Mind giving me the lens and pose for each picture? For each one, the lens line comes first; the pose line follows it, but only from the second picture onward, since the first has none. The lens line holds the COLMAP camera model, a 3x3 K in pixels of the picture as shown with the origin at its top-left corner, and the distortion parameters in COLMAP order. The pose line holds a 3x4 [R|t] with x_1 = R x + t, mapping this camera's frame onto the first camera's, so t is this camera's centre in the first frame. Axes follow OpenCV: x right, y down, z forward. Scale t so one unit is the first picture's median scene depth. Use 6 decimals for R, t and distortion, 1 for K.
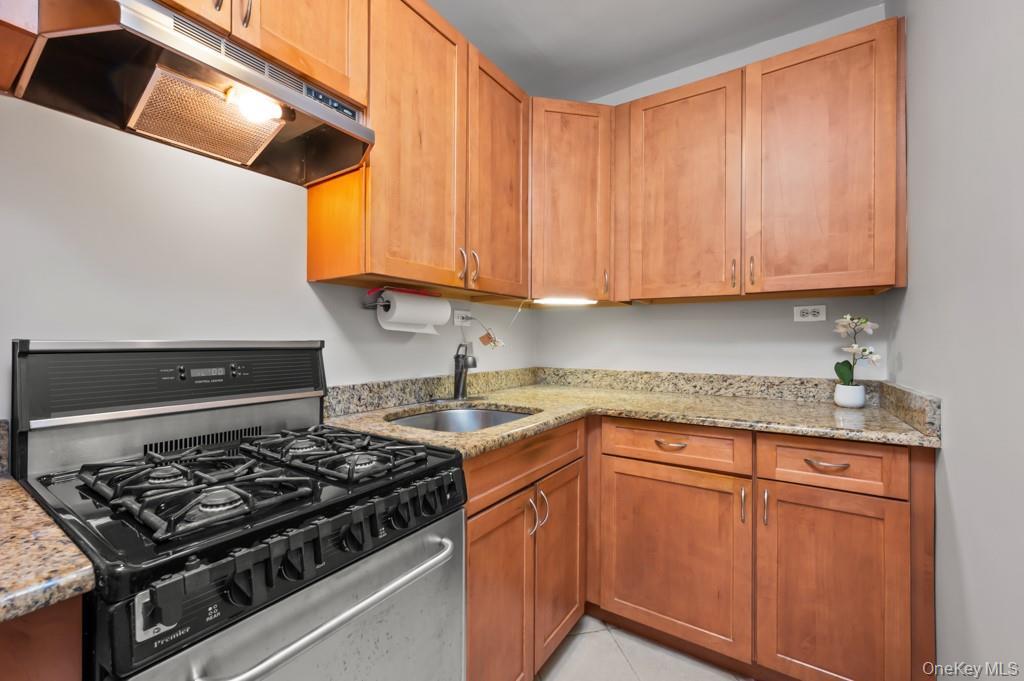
lens RADIAL K [[414.4, 0, 513.4], [0, 414.4, 348.0], [0, 0, 1]] dist [0.002291, -0.003912]
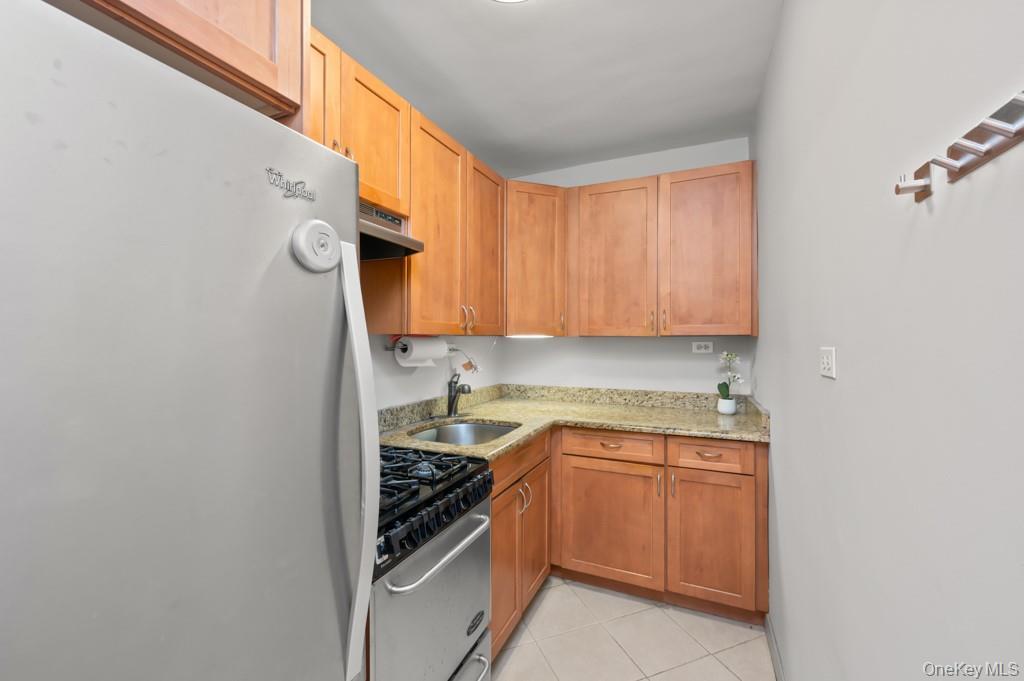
lens RADIAL K [[414.4, 0, 513.4], [0, 414.4, 348.0], [0, 0, 1]] dist [0.002291, -0.003912]
pose [[0.986257, -0.004848, 0.165145, -0.173879], [0.004185, 0.999982, 0.004357, -0.102386], [-0.165163, -0.003606, 0.986260, -0.323562]]
